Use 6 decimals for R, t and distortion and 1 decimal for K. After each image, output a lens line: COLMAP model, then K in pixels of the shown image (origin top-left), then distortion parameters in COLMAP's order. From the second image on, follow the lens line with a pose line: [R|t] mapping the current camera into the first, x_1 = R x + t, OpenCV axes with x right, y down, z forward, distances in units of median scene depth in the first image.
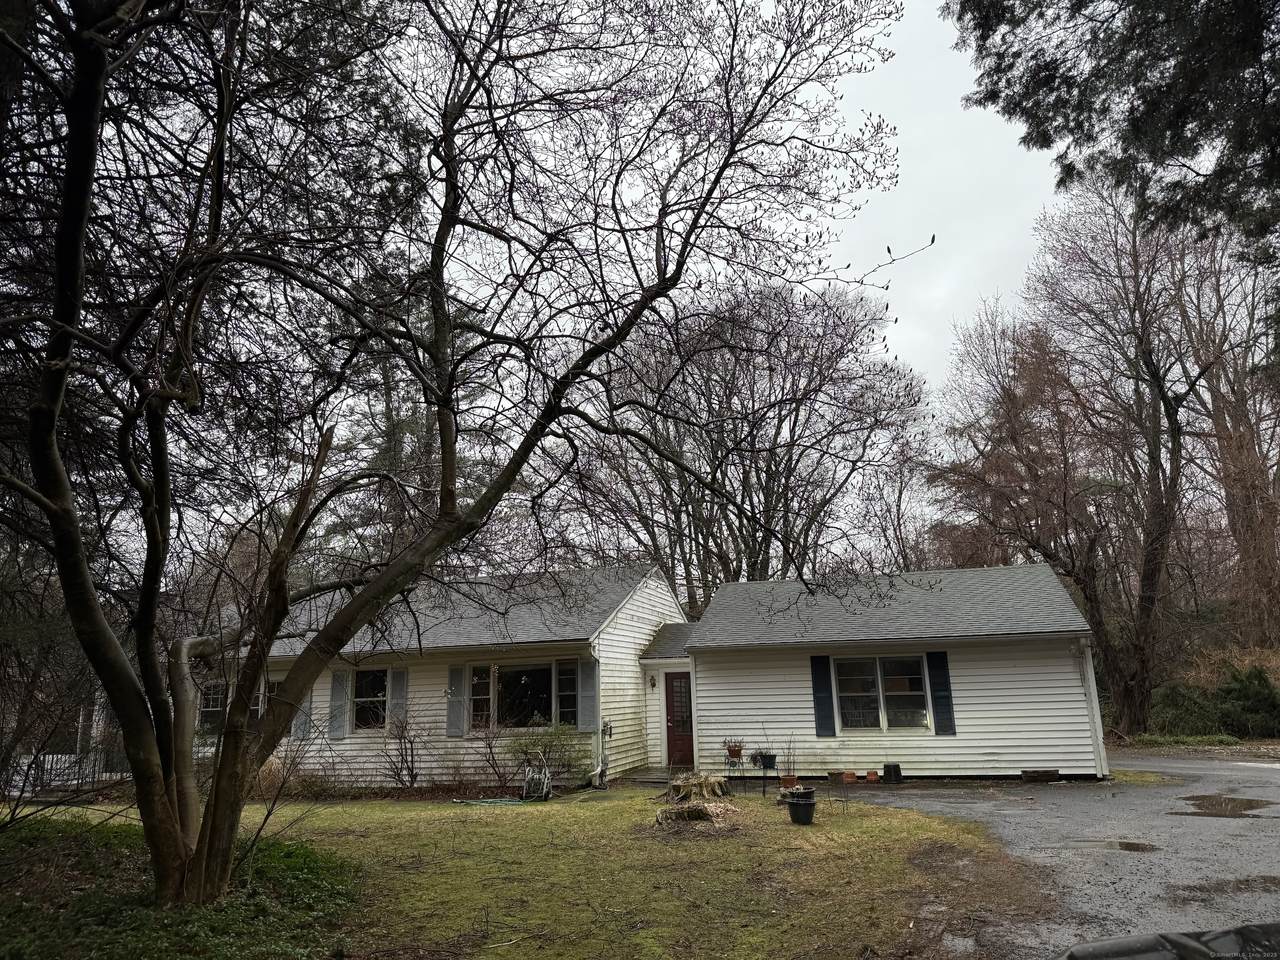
lens RADIAL K [[906.2, 0, 640.0], [0, 906.2, 480.0], [0, 0, 1]] dist [0.098564, -0.126649]
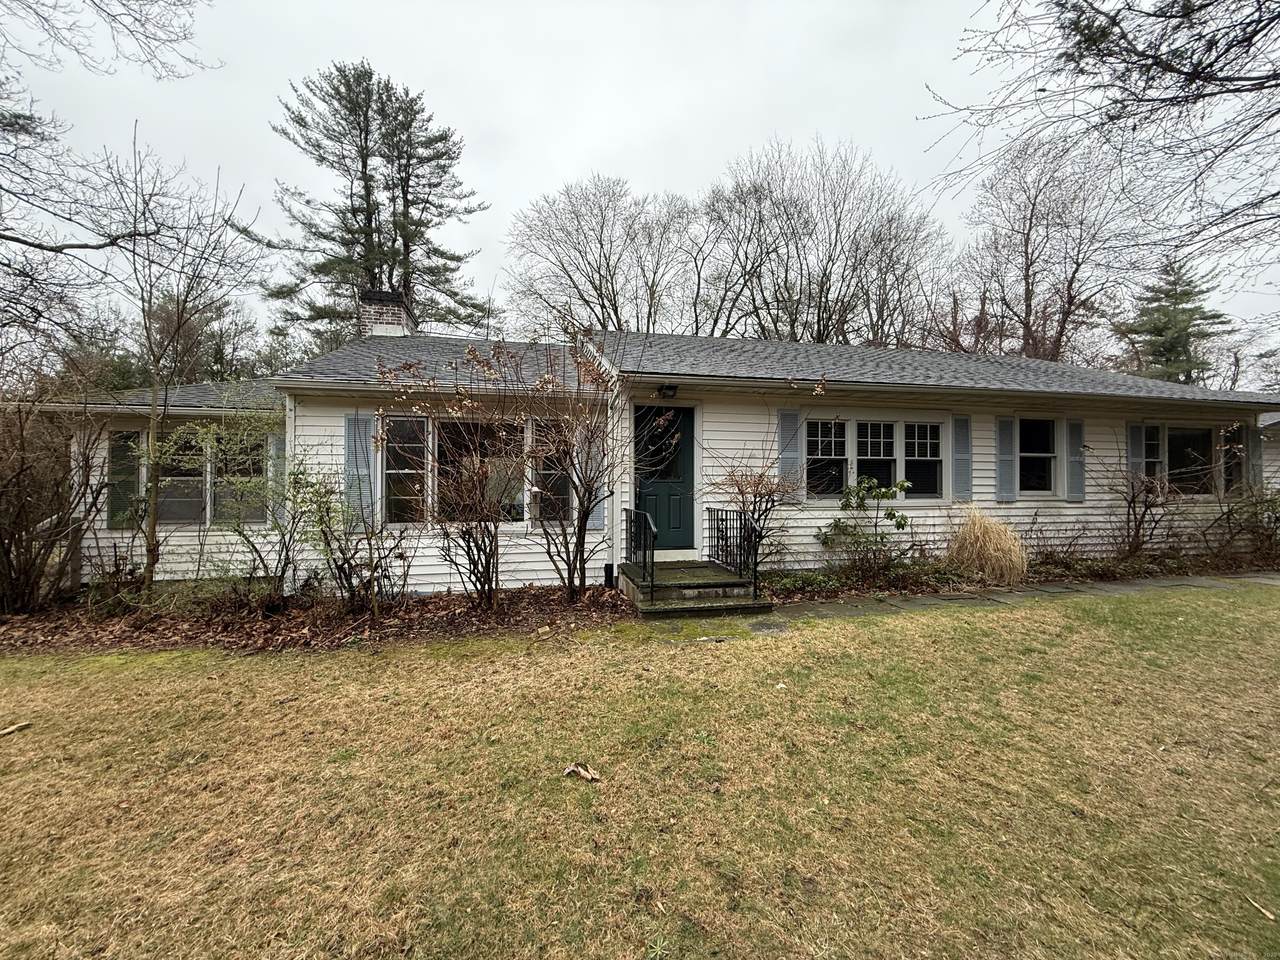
lens RADIAL K [[506.6, 0, 638.8], [0, 506.6, 482.4], [0, 0, 1]] dist [-0.001360, -0.000594]
pose [[0.879617, 0.037666, 0.474189, -0.877140], [-0.137699, 0.974342, 0.178037, 0.252295], [-0.455316, -0.221900, 0.862234, 0.842469]]
